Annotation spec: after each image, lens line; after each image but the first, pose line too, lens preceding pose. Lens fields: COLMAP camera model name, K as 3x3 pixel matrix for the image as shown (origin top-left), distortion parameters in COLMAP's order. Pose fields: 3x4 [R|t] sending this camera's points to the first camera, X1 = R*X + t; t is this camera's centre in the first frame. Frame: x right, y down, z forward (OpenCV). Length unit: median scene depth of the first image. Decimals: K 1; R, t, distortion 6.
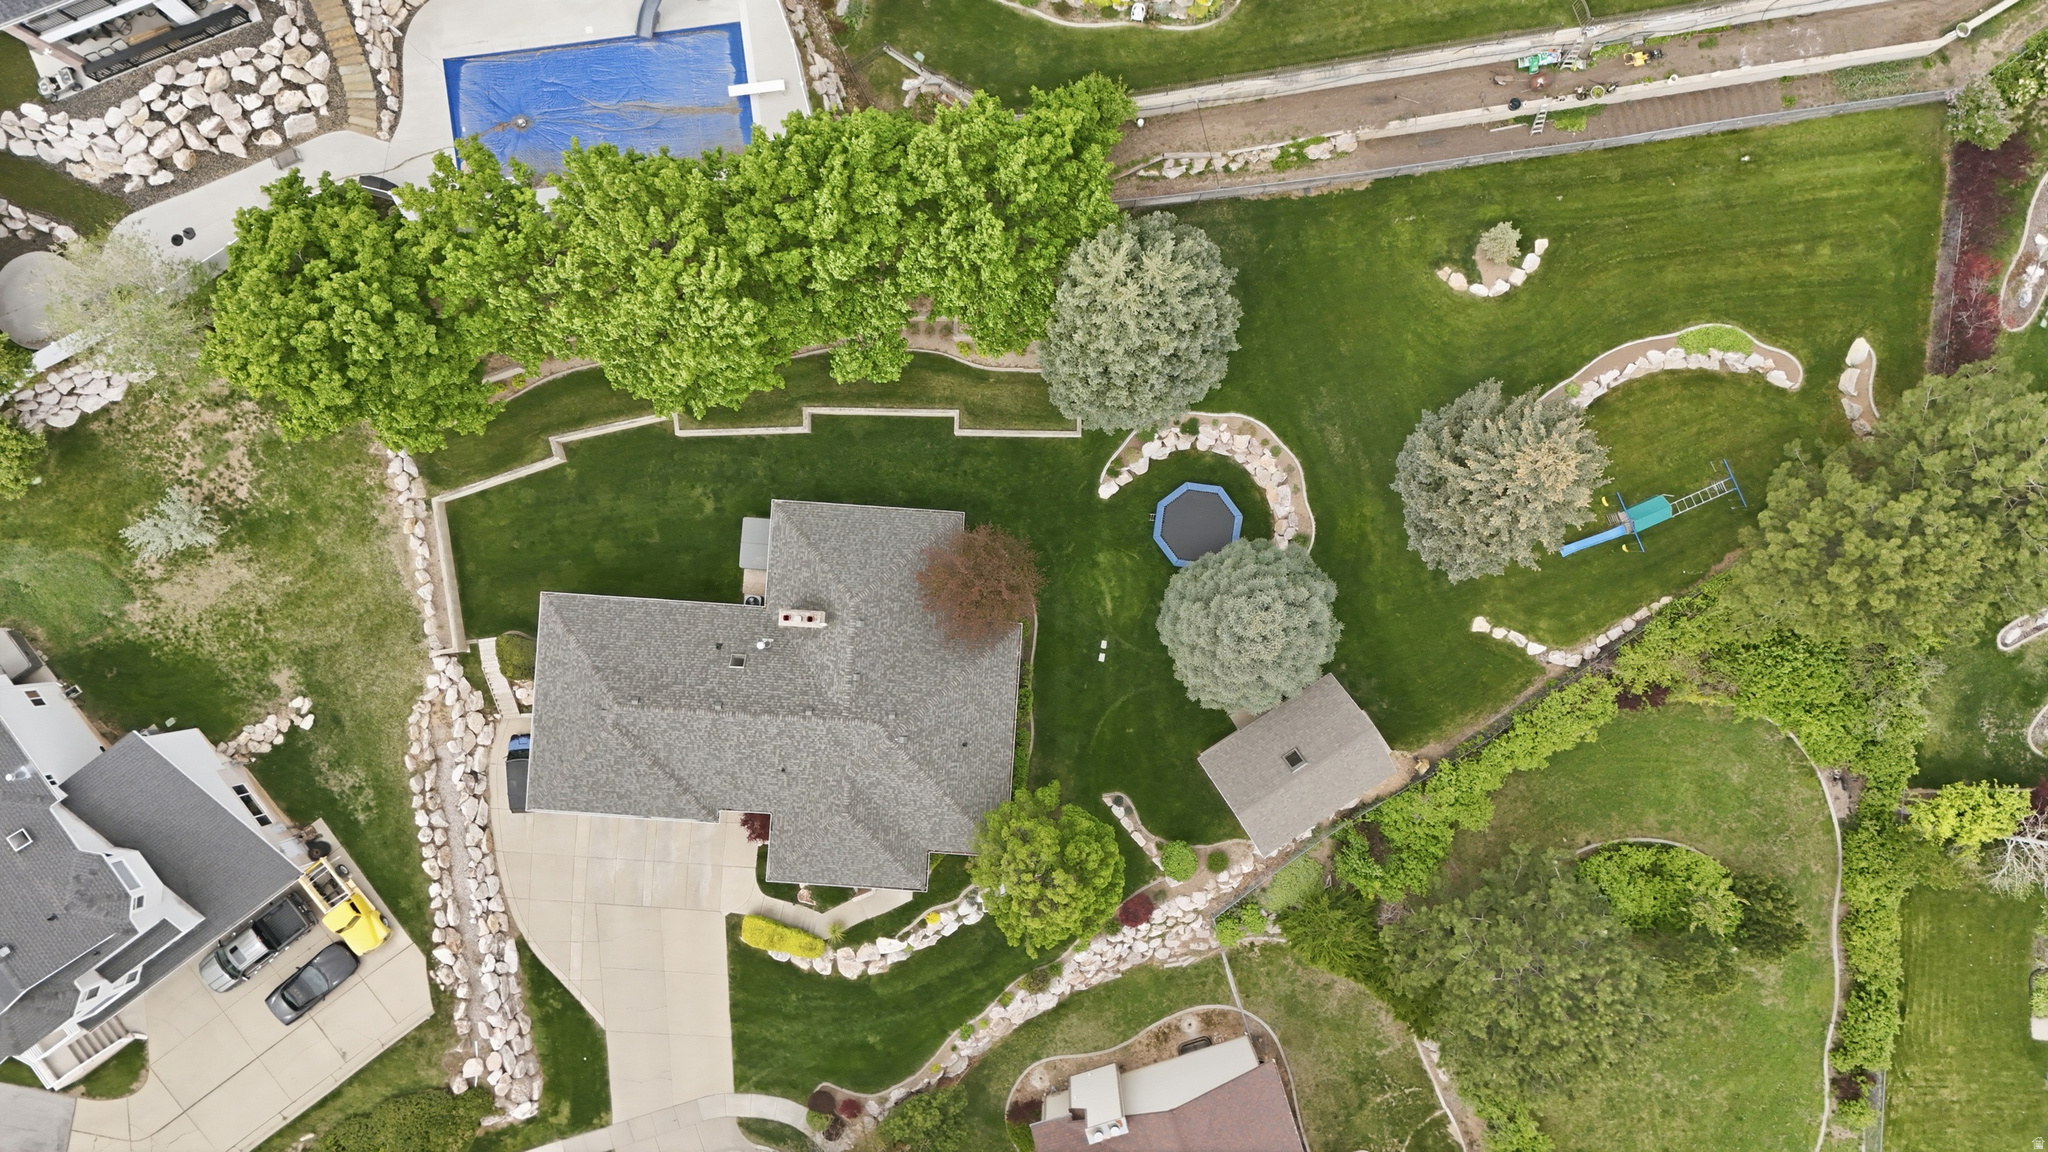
lens RADIAL K [[1511.9, 0, 1015.2], [0, 1511.9, 594.4], [0, 0, 1]] dist [0.070274, -0.078623]
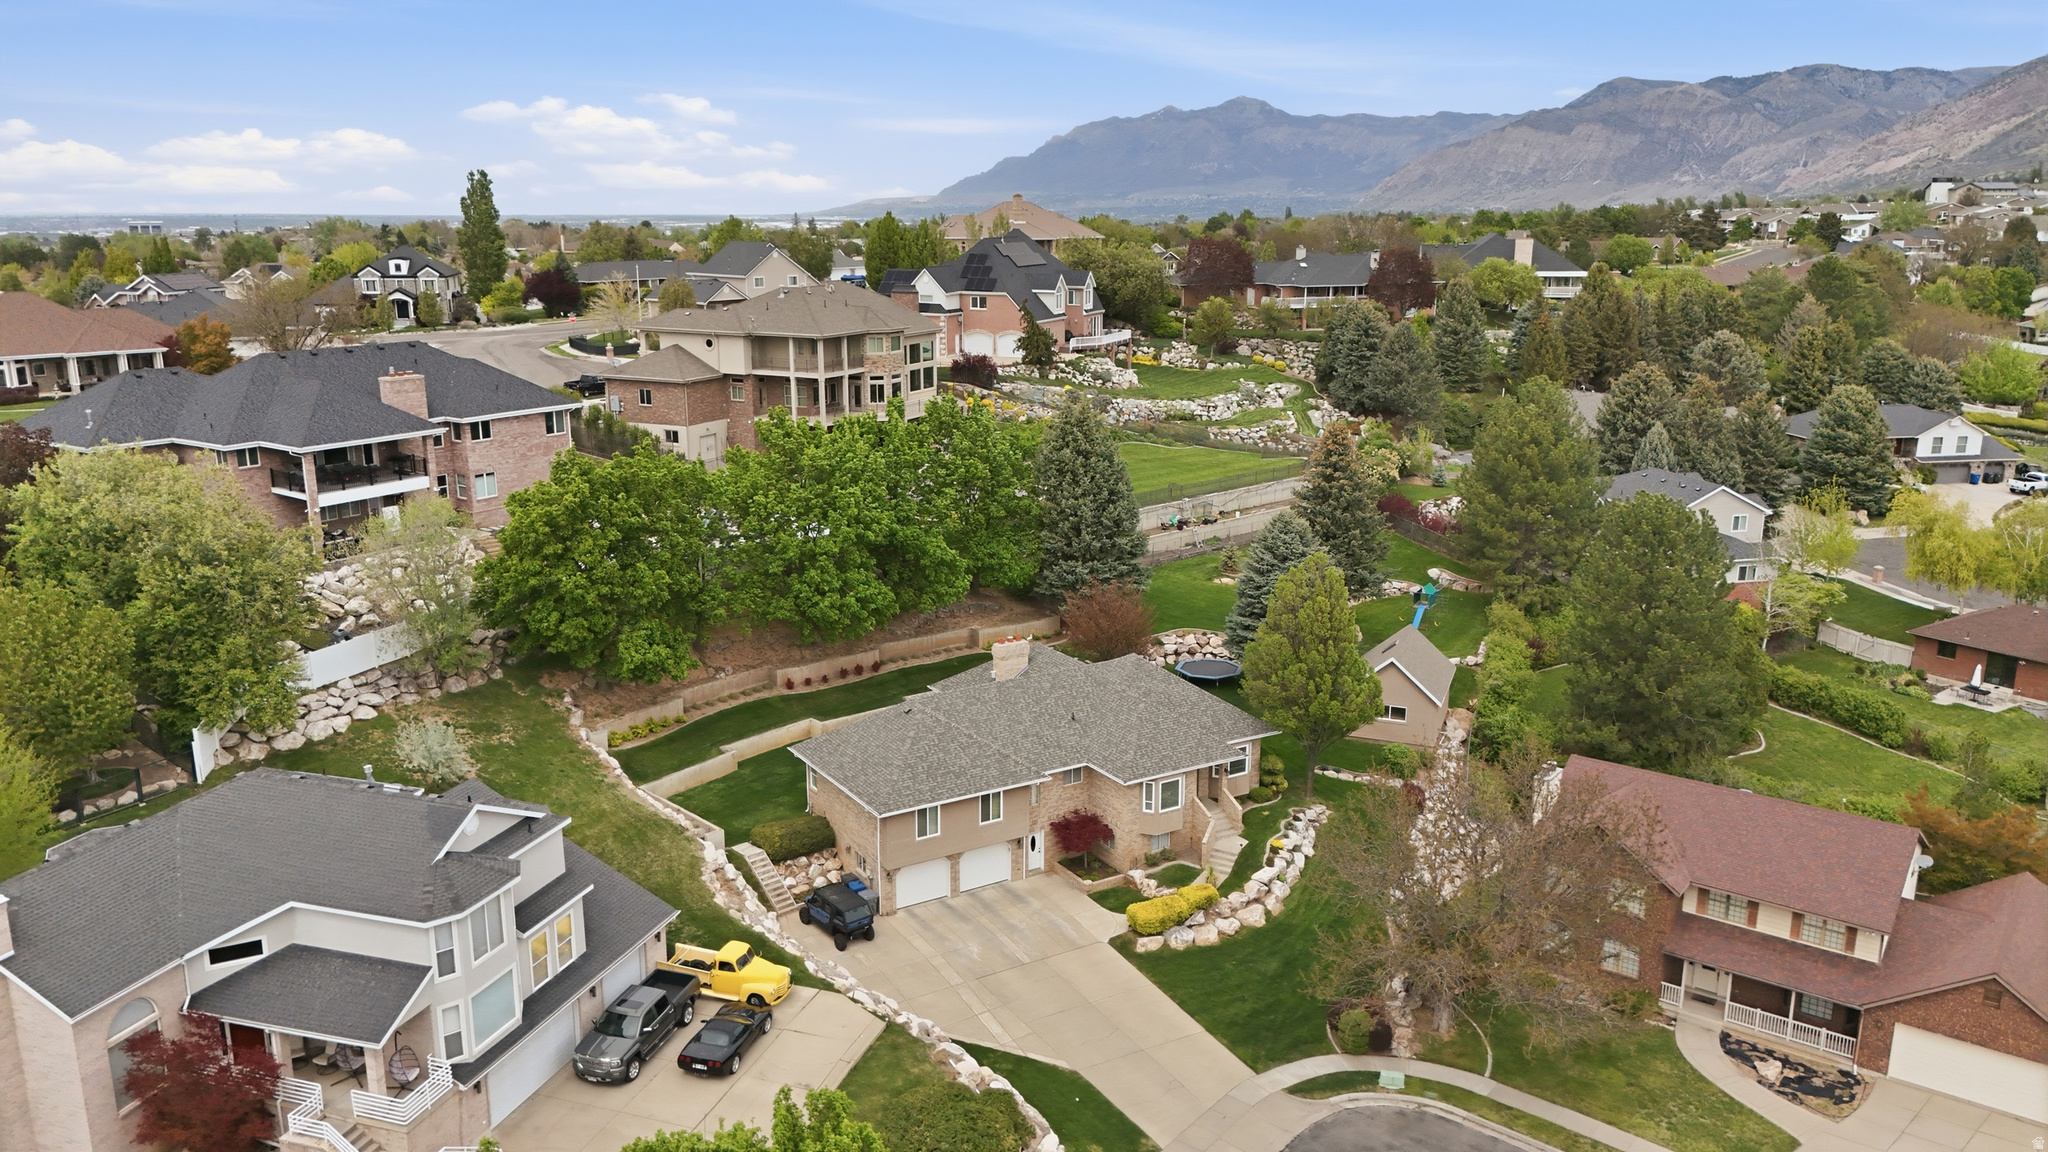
lens RADIAL K [[1511.9, 0, 1027.2], [0, 1511.9, 587.4], [0, 0, 1]] dist [0.070274, -0.078623]
pose [[0.815935, -0.121874, 0.565151, -0.720078], [0.577965, 0.196241, -0.792115, 0.863453], [-0.014367, 0.972952, 0.230559, 0.614520]]
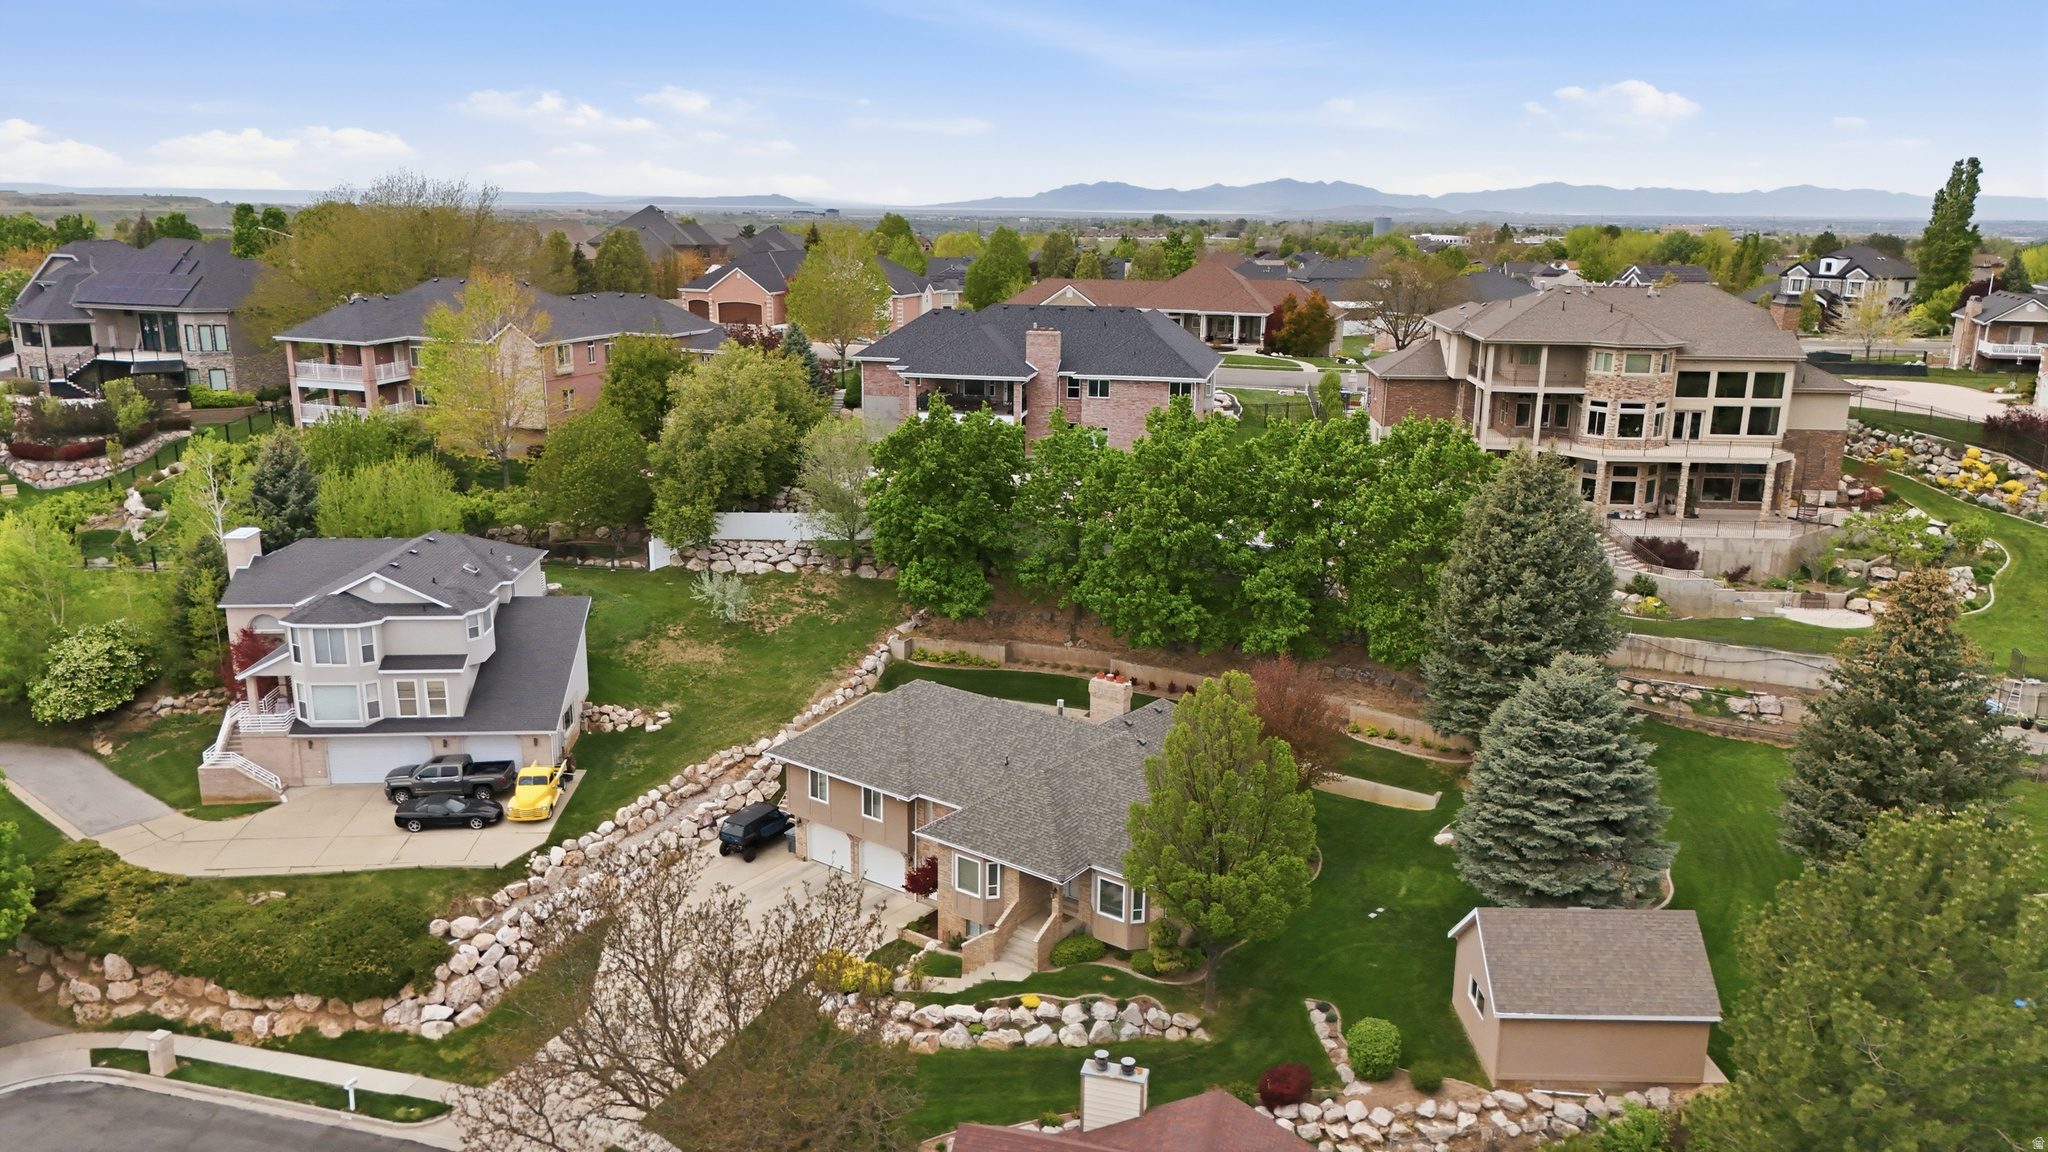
lens RADIAL K [[1511.9, 0, 1017.0], [0, 1511.9, 575.4], [0, 0, 1]] dist [0.070274, -0.078623]
pose [[0.833861, 0.161528, -0.527811, 0.304010], [-0.551170, 0.192050, -0.811990, 0.788469], [-0.029793, 0.968001, 0.249173, 0.607395]]
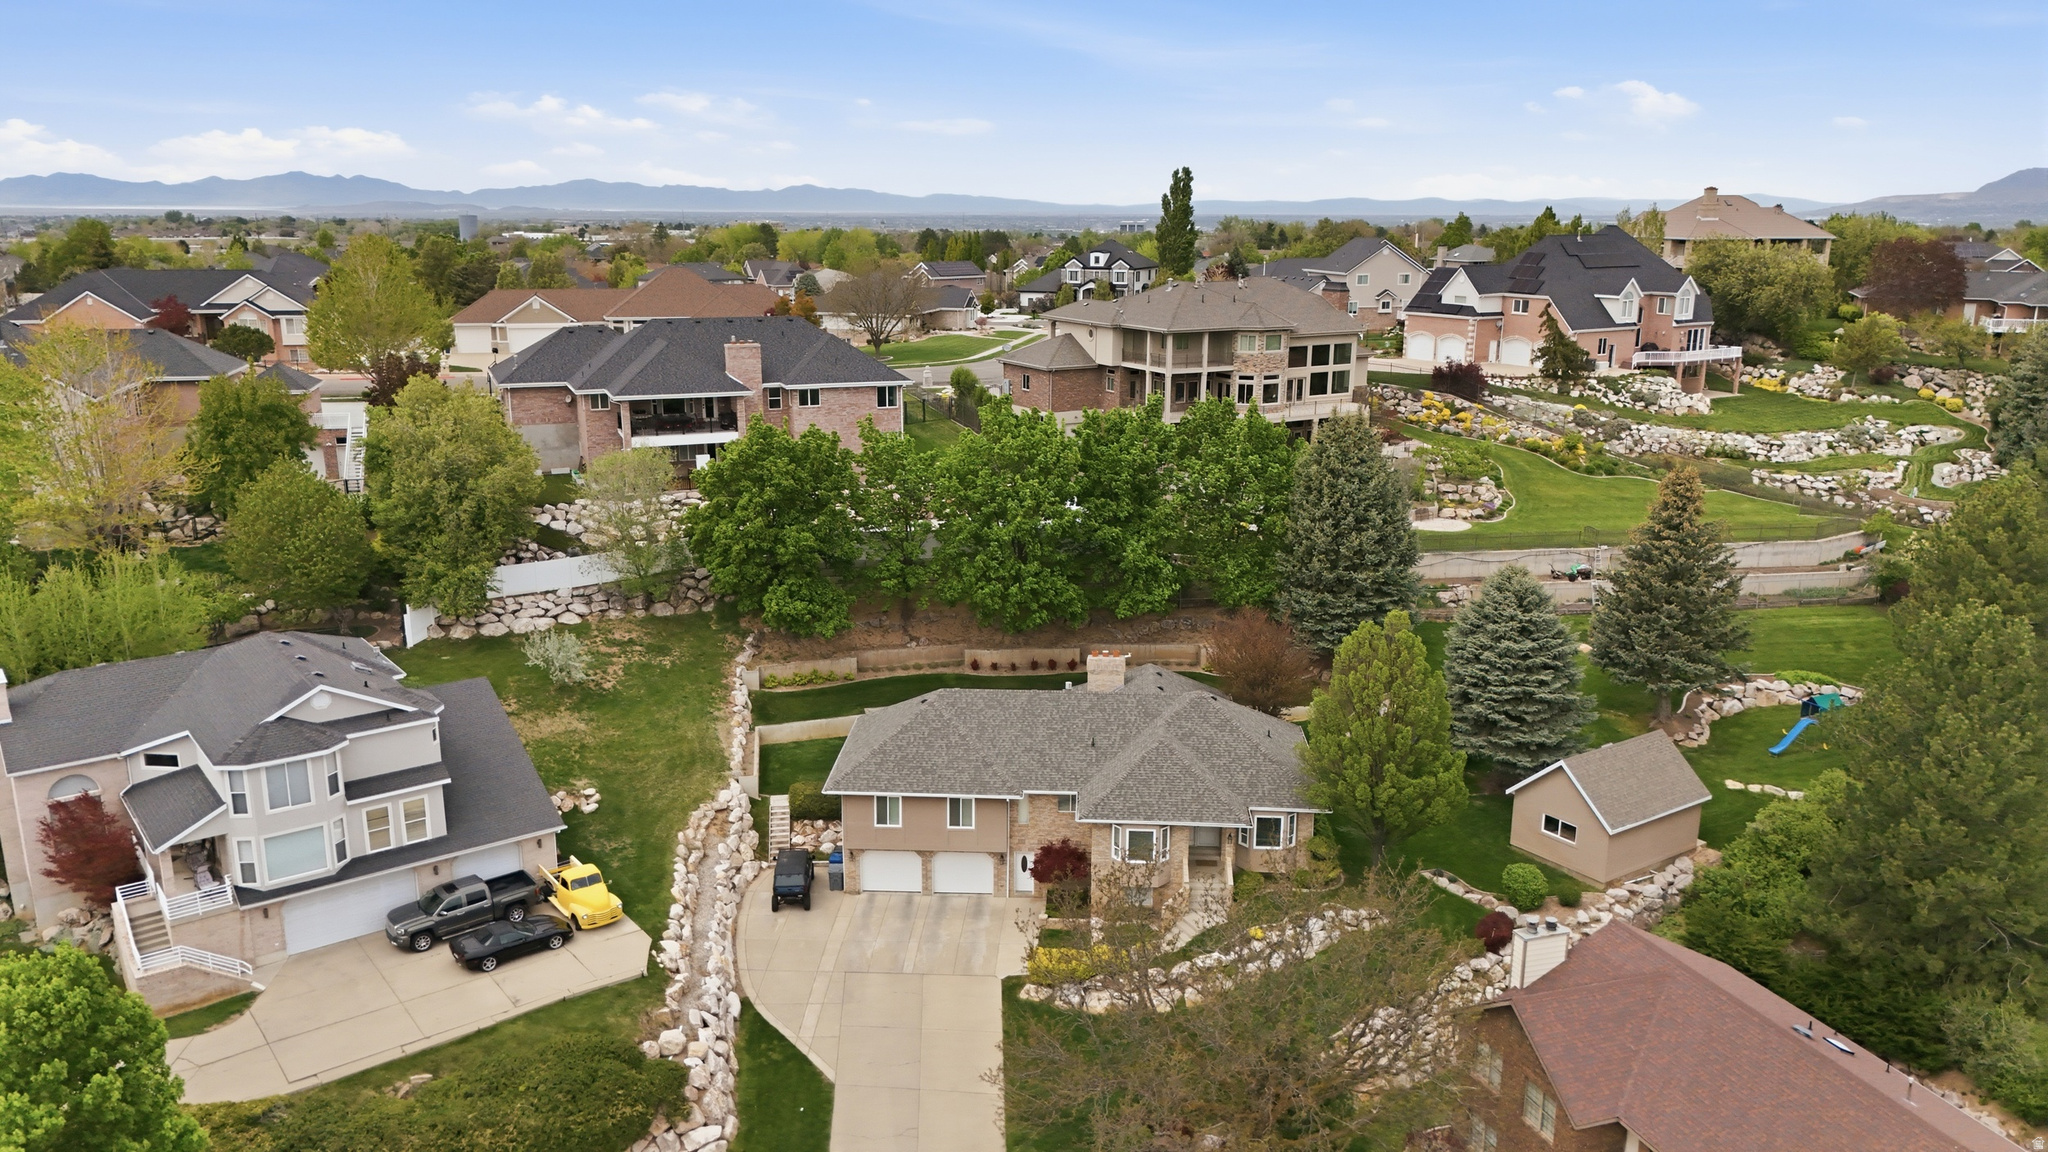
lens RADIAL K [[1511.9, 0, 1020.8], [0, 1511.9, 580.9], [0, 0, 1]] dist [0.070274, -0.078623]
pose [[0.999574, 0.020349, 0.020925, -0.207816], [0.015465, 0.238735, -0.970961, 0.985406], [-0.024754, 0.970871, 0.238319, 0.610650]]
